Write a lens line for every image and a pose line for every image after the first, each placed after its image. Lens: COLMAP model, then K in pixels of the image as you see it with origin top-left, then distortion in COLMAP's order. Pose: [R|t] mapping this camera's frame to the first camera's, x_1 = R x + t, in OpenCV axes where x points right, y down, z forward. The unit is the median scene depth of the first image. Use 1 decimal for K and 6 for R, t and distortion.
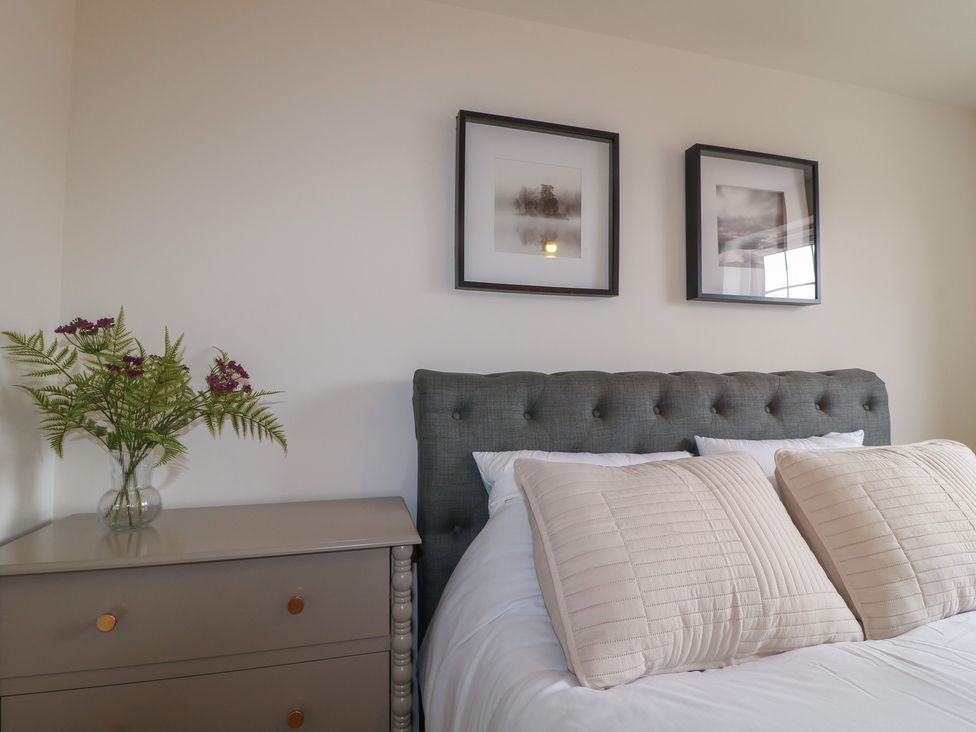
lens RADIAL K [[507.4, 0, 489.0], [0, 507.4, 360.2], [0, 0, 1]] dist [0.000540, -0.013011]
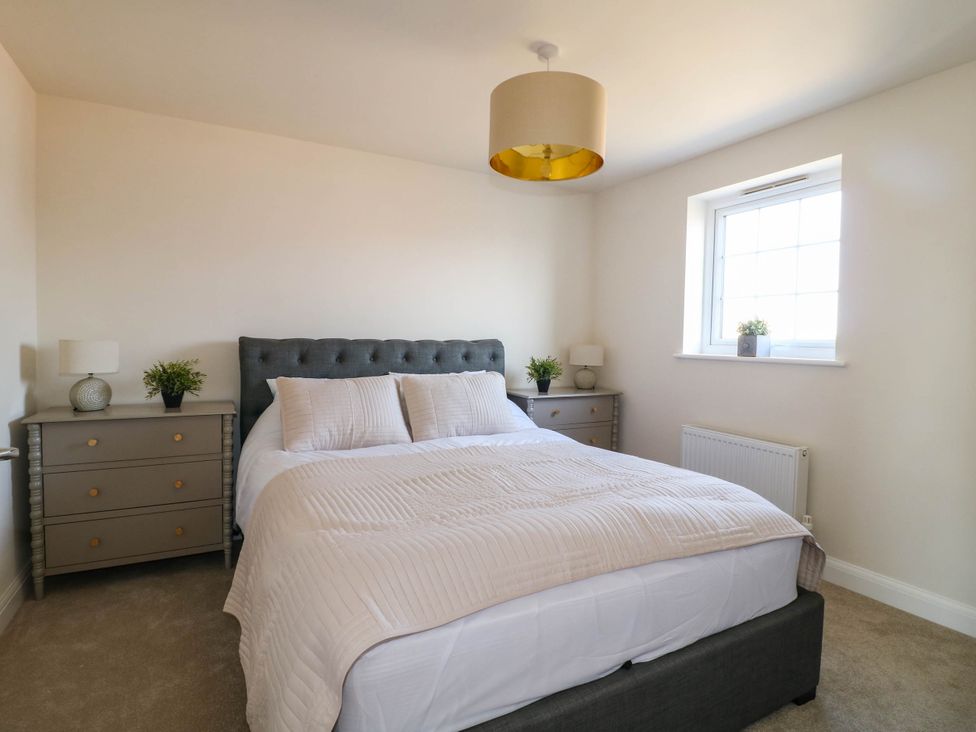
lens RADIAL K [[507.4, 0, 489.0], [0, 507.4, 360.2], [0, 0, 1]] dist [0.000540, -0.013011]
pose [[0.975857, 0.016622, 0.217777, 0.385971], [-0.040550, 0.993553, 0.105870, -0.142760], [-0.214613, -0.112145, 0.970239, -1.171175]]
